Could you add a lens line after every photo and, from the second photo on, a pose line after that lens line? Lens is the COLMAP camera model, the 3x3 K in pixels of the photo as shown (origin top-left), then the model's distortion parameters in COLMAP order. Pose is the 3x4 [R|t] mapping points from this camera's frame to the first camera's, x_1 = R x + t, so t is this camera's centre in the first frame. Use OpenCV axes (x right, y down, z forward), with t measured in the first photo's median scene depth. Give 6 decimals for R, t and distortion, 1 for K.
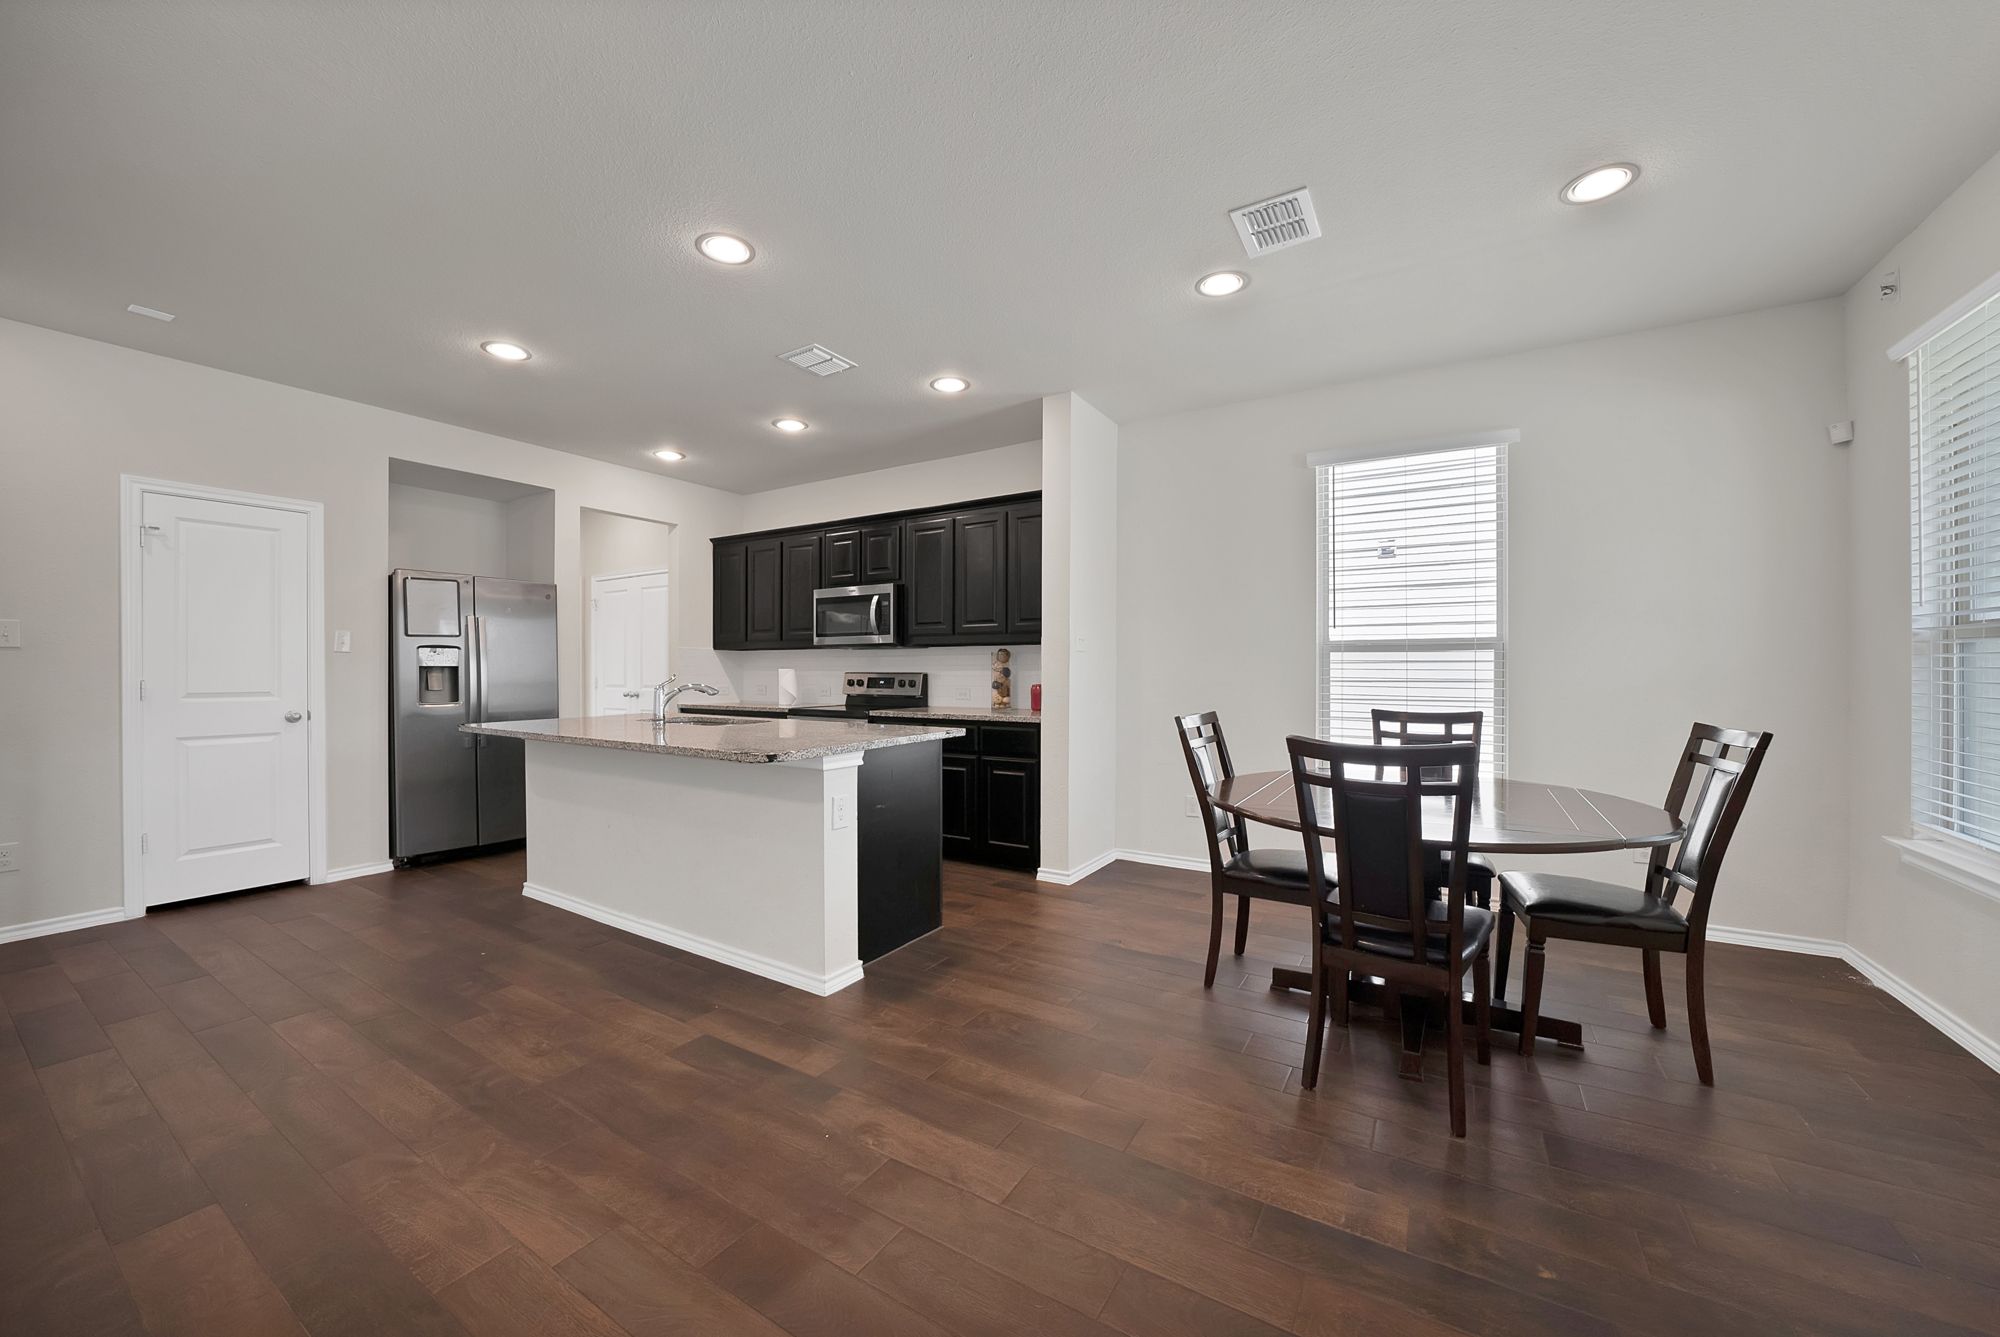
lens RADIAL K [[717.4, 0, 1002.9], [0, 717.4, 672.8], [0, 0, 1]] dist [-0.019080, -0.000095]
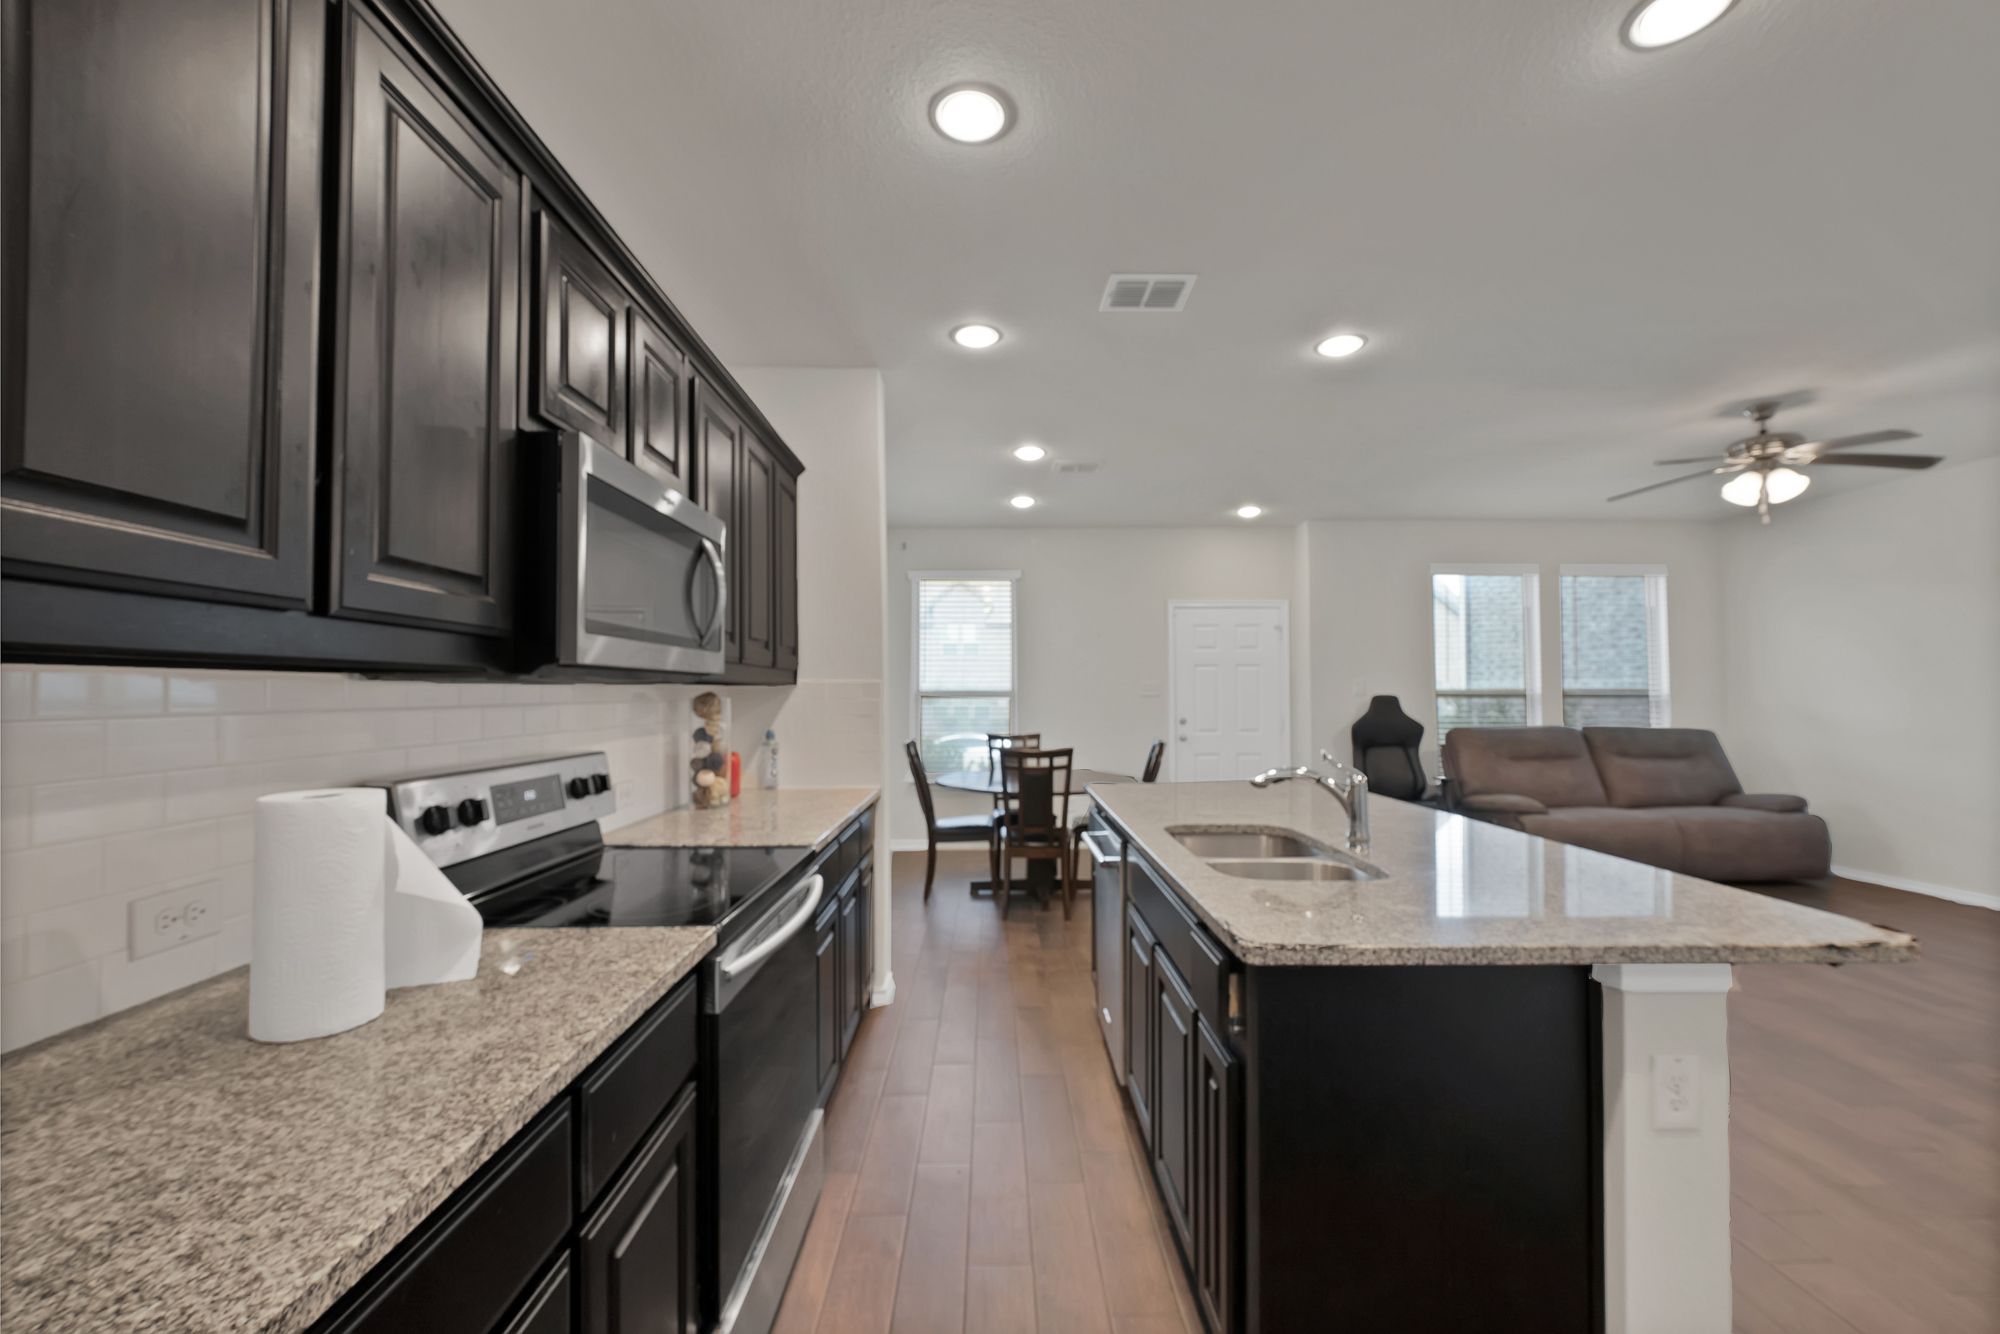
lens RADIAL K [[814.2, 0, 1000.0], [0, 814.2, 667.0], [0, 0, 1]] dist [-0.000899, 0.008560]
pose [[-0.531215, 0.029505, 0.846723, -0.770848], [0.006960, 0.999512, -0.030462, -0.039097], [-0.847209, -0.010289, -0.531161, 1.397228]]
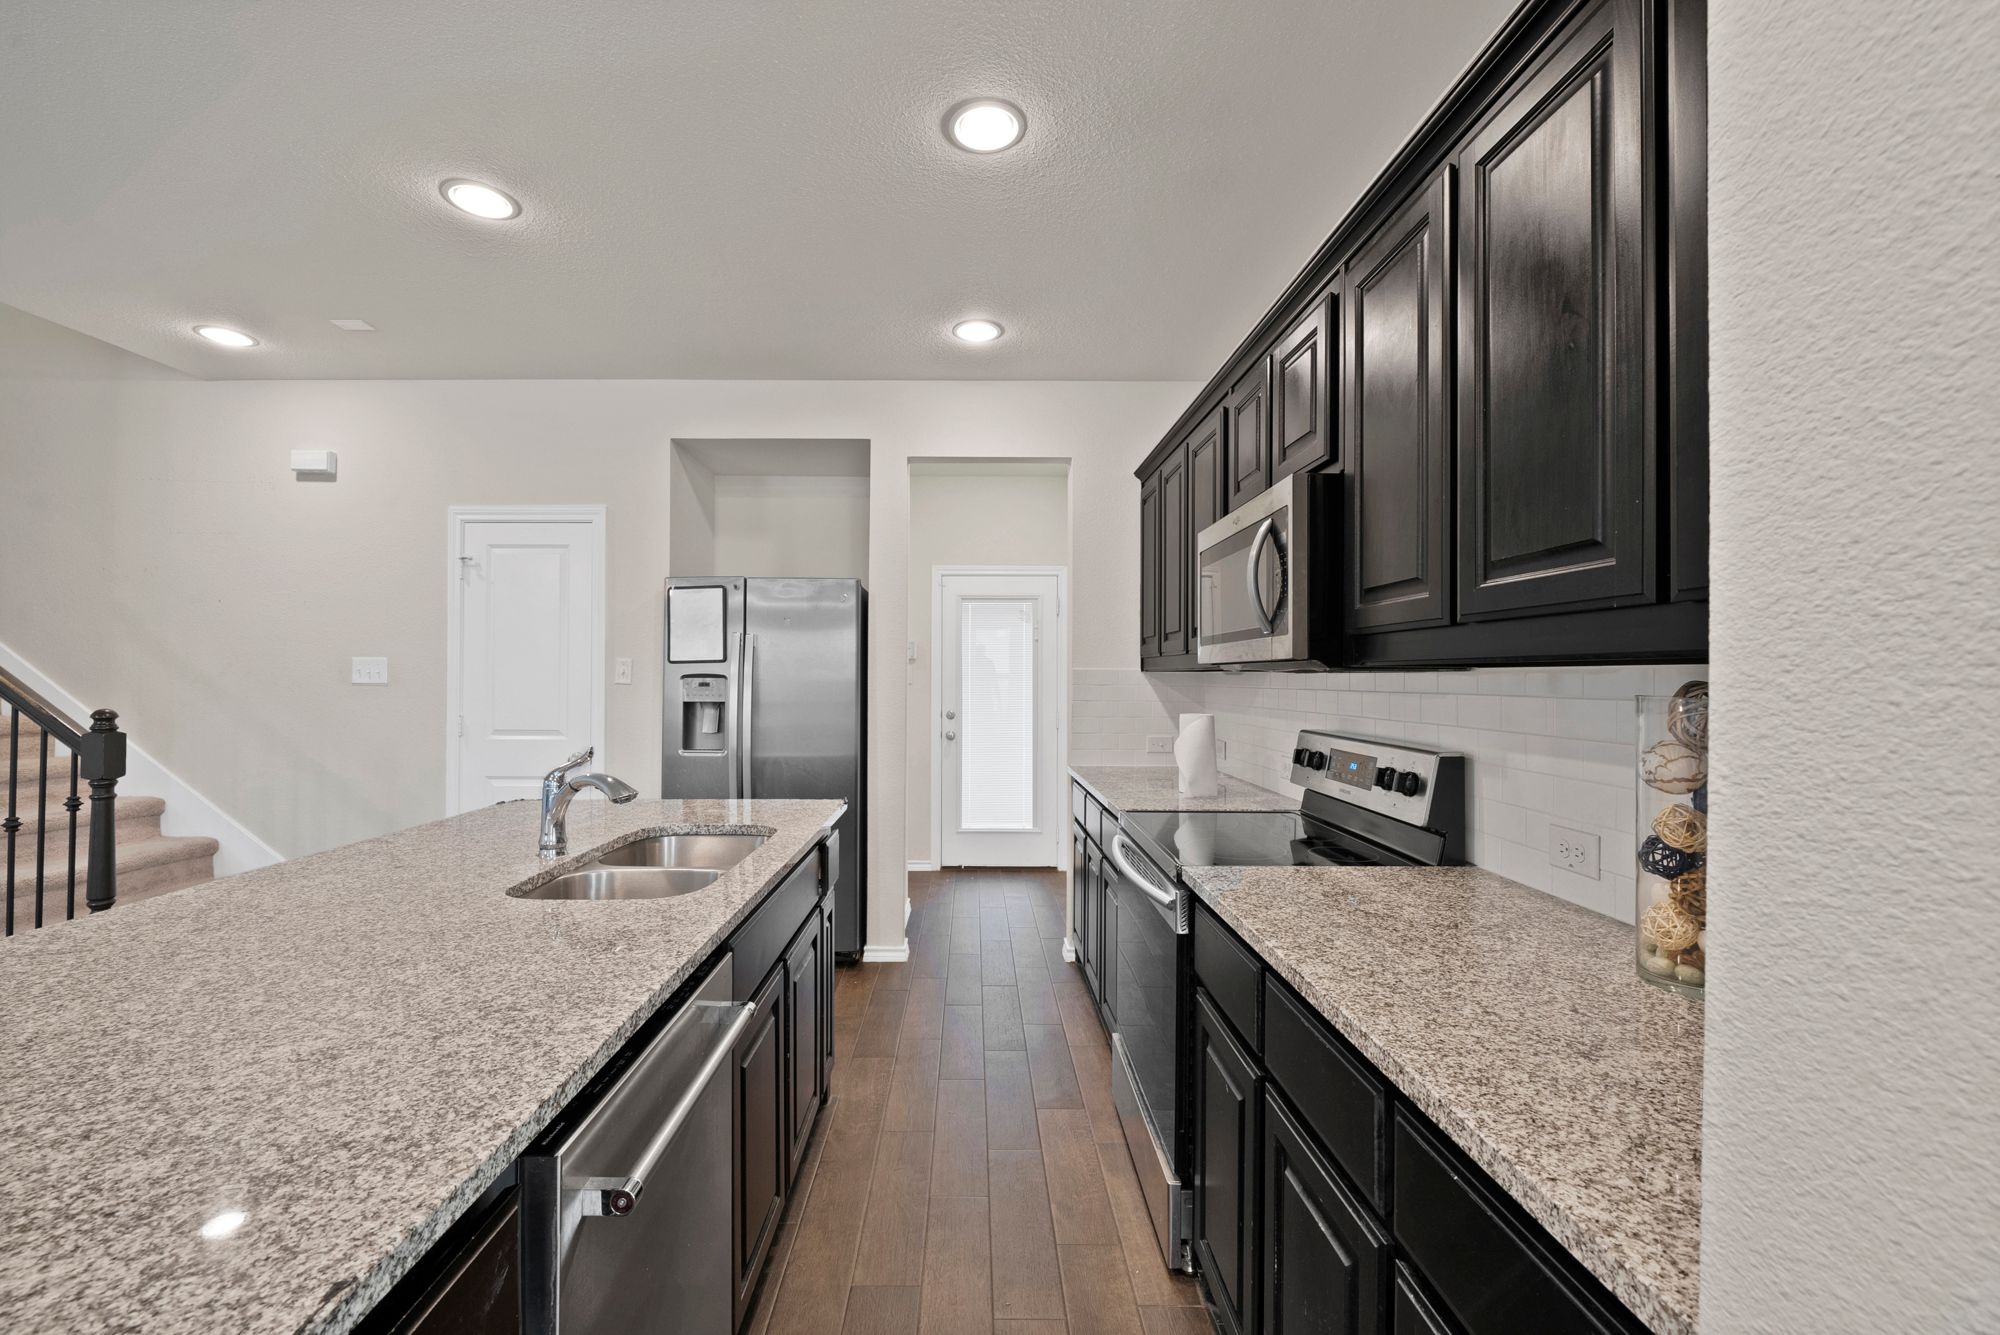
lens RADIAL K [[822.3, 0, 1000.0], [0, 822.3, 667.5], [0, 0, 1]] dist [-0.053214, 0.016157]
pose [[0.542035, -0.006309, -0.840332, 0.102704], [-0.007858, 0.999890, -0.012576, -0.040329], [0.840319, 0.013420, 0.541926, 0.853197]]
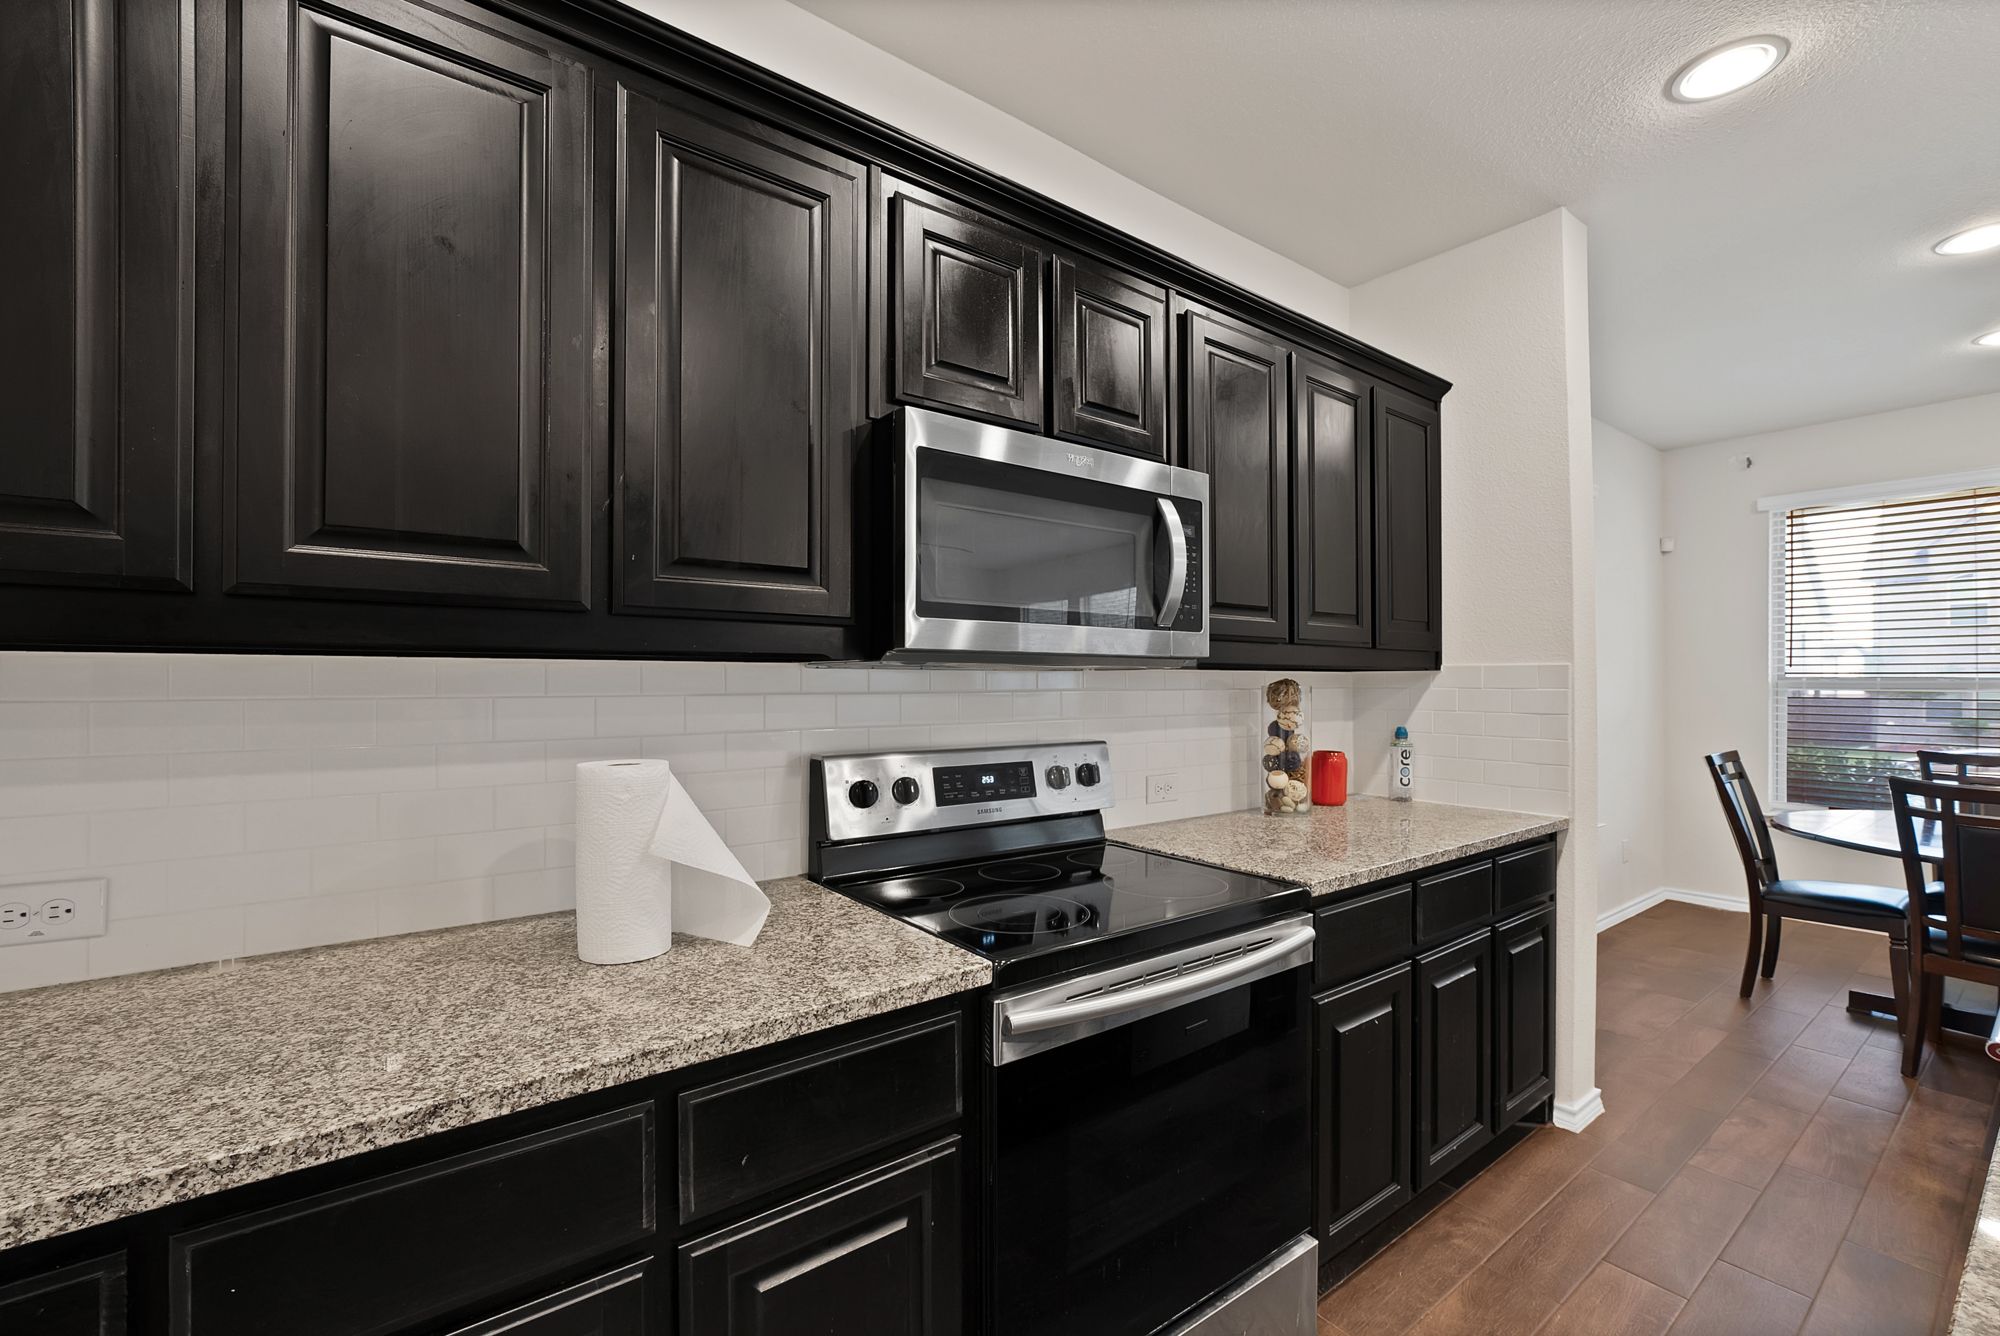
lens RADIAL K [[821.1, 0, 1036.1], [0, 821.1, 681.0], [0, 0, 1]] dist [-0.001593, 0.000170]
pose [[0.365283, 0.002485, 0.930893, -0.665482], [0.002567, 0.999990, -0.003677, -0.037430], [-0.930893, 0.003733, 0.365273, 1.174696]]
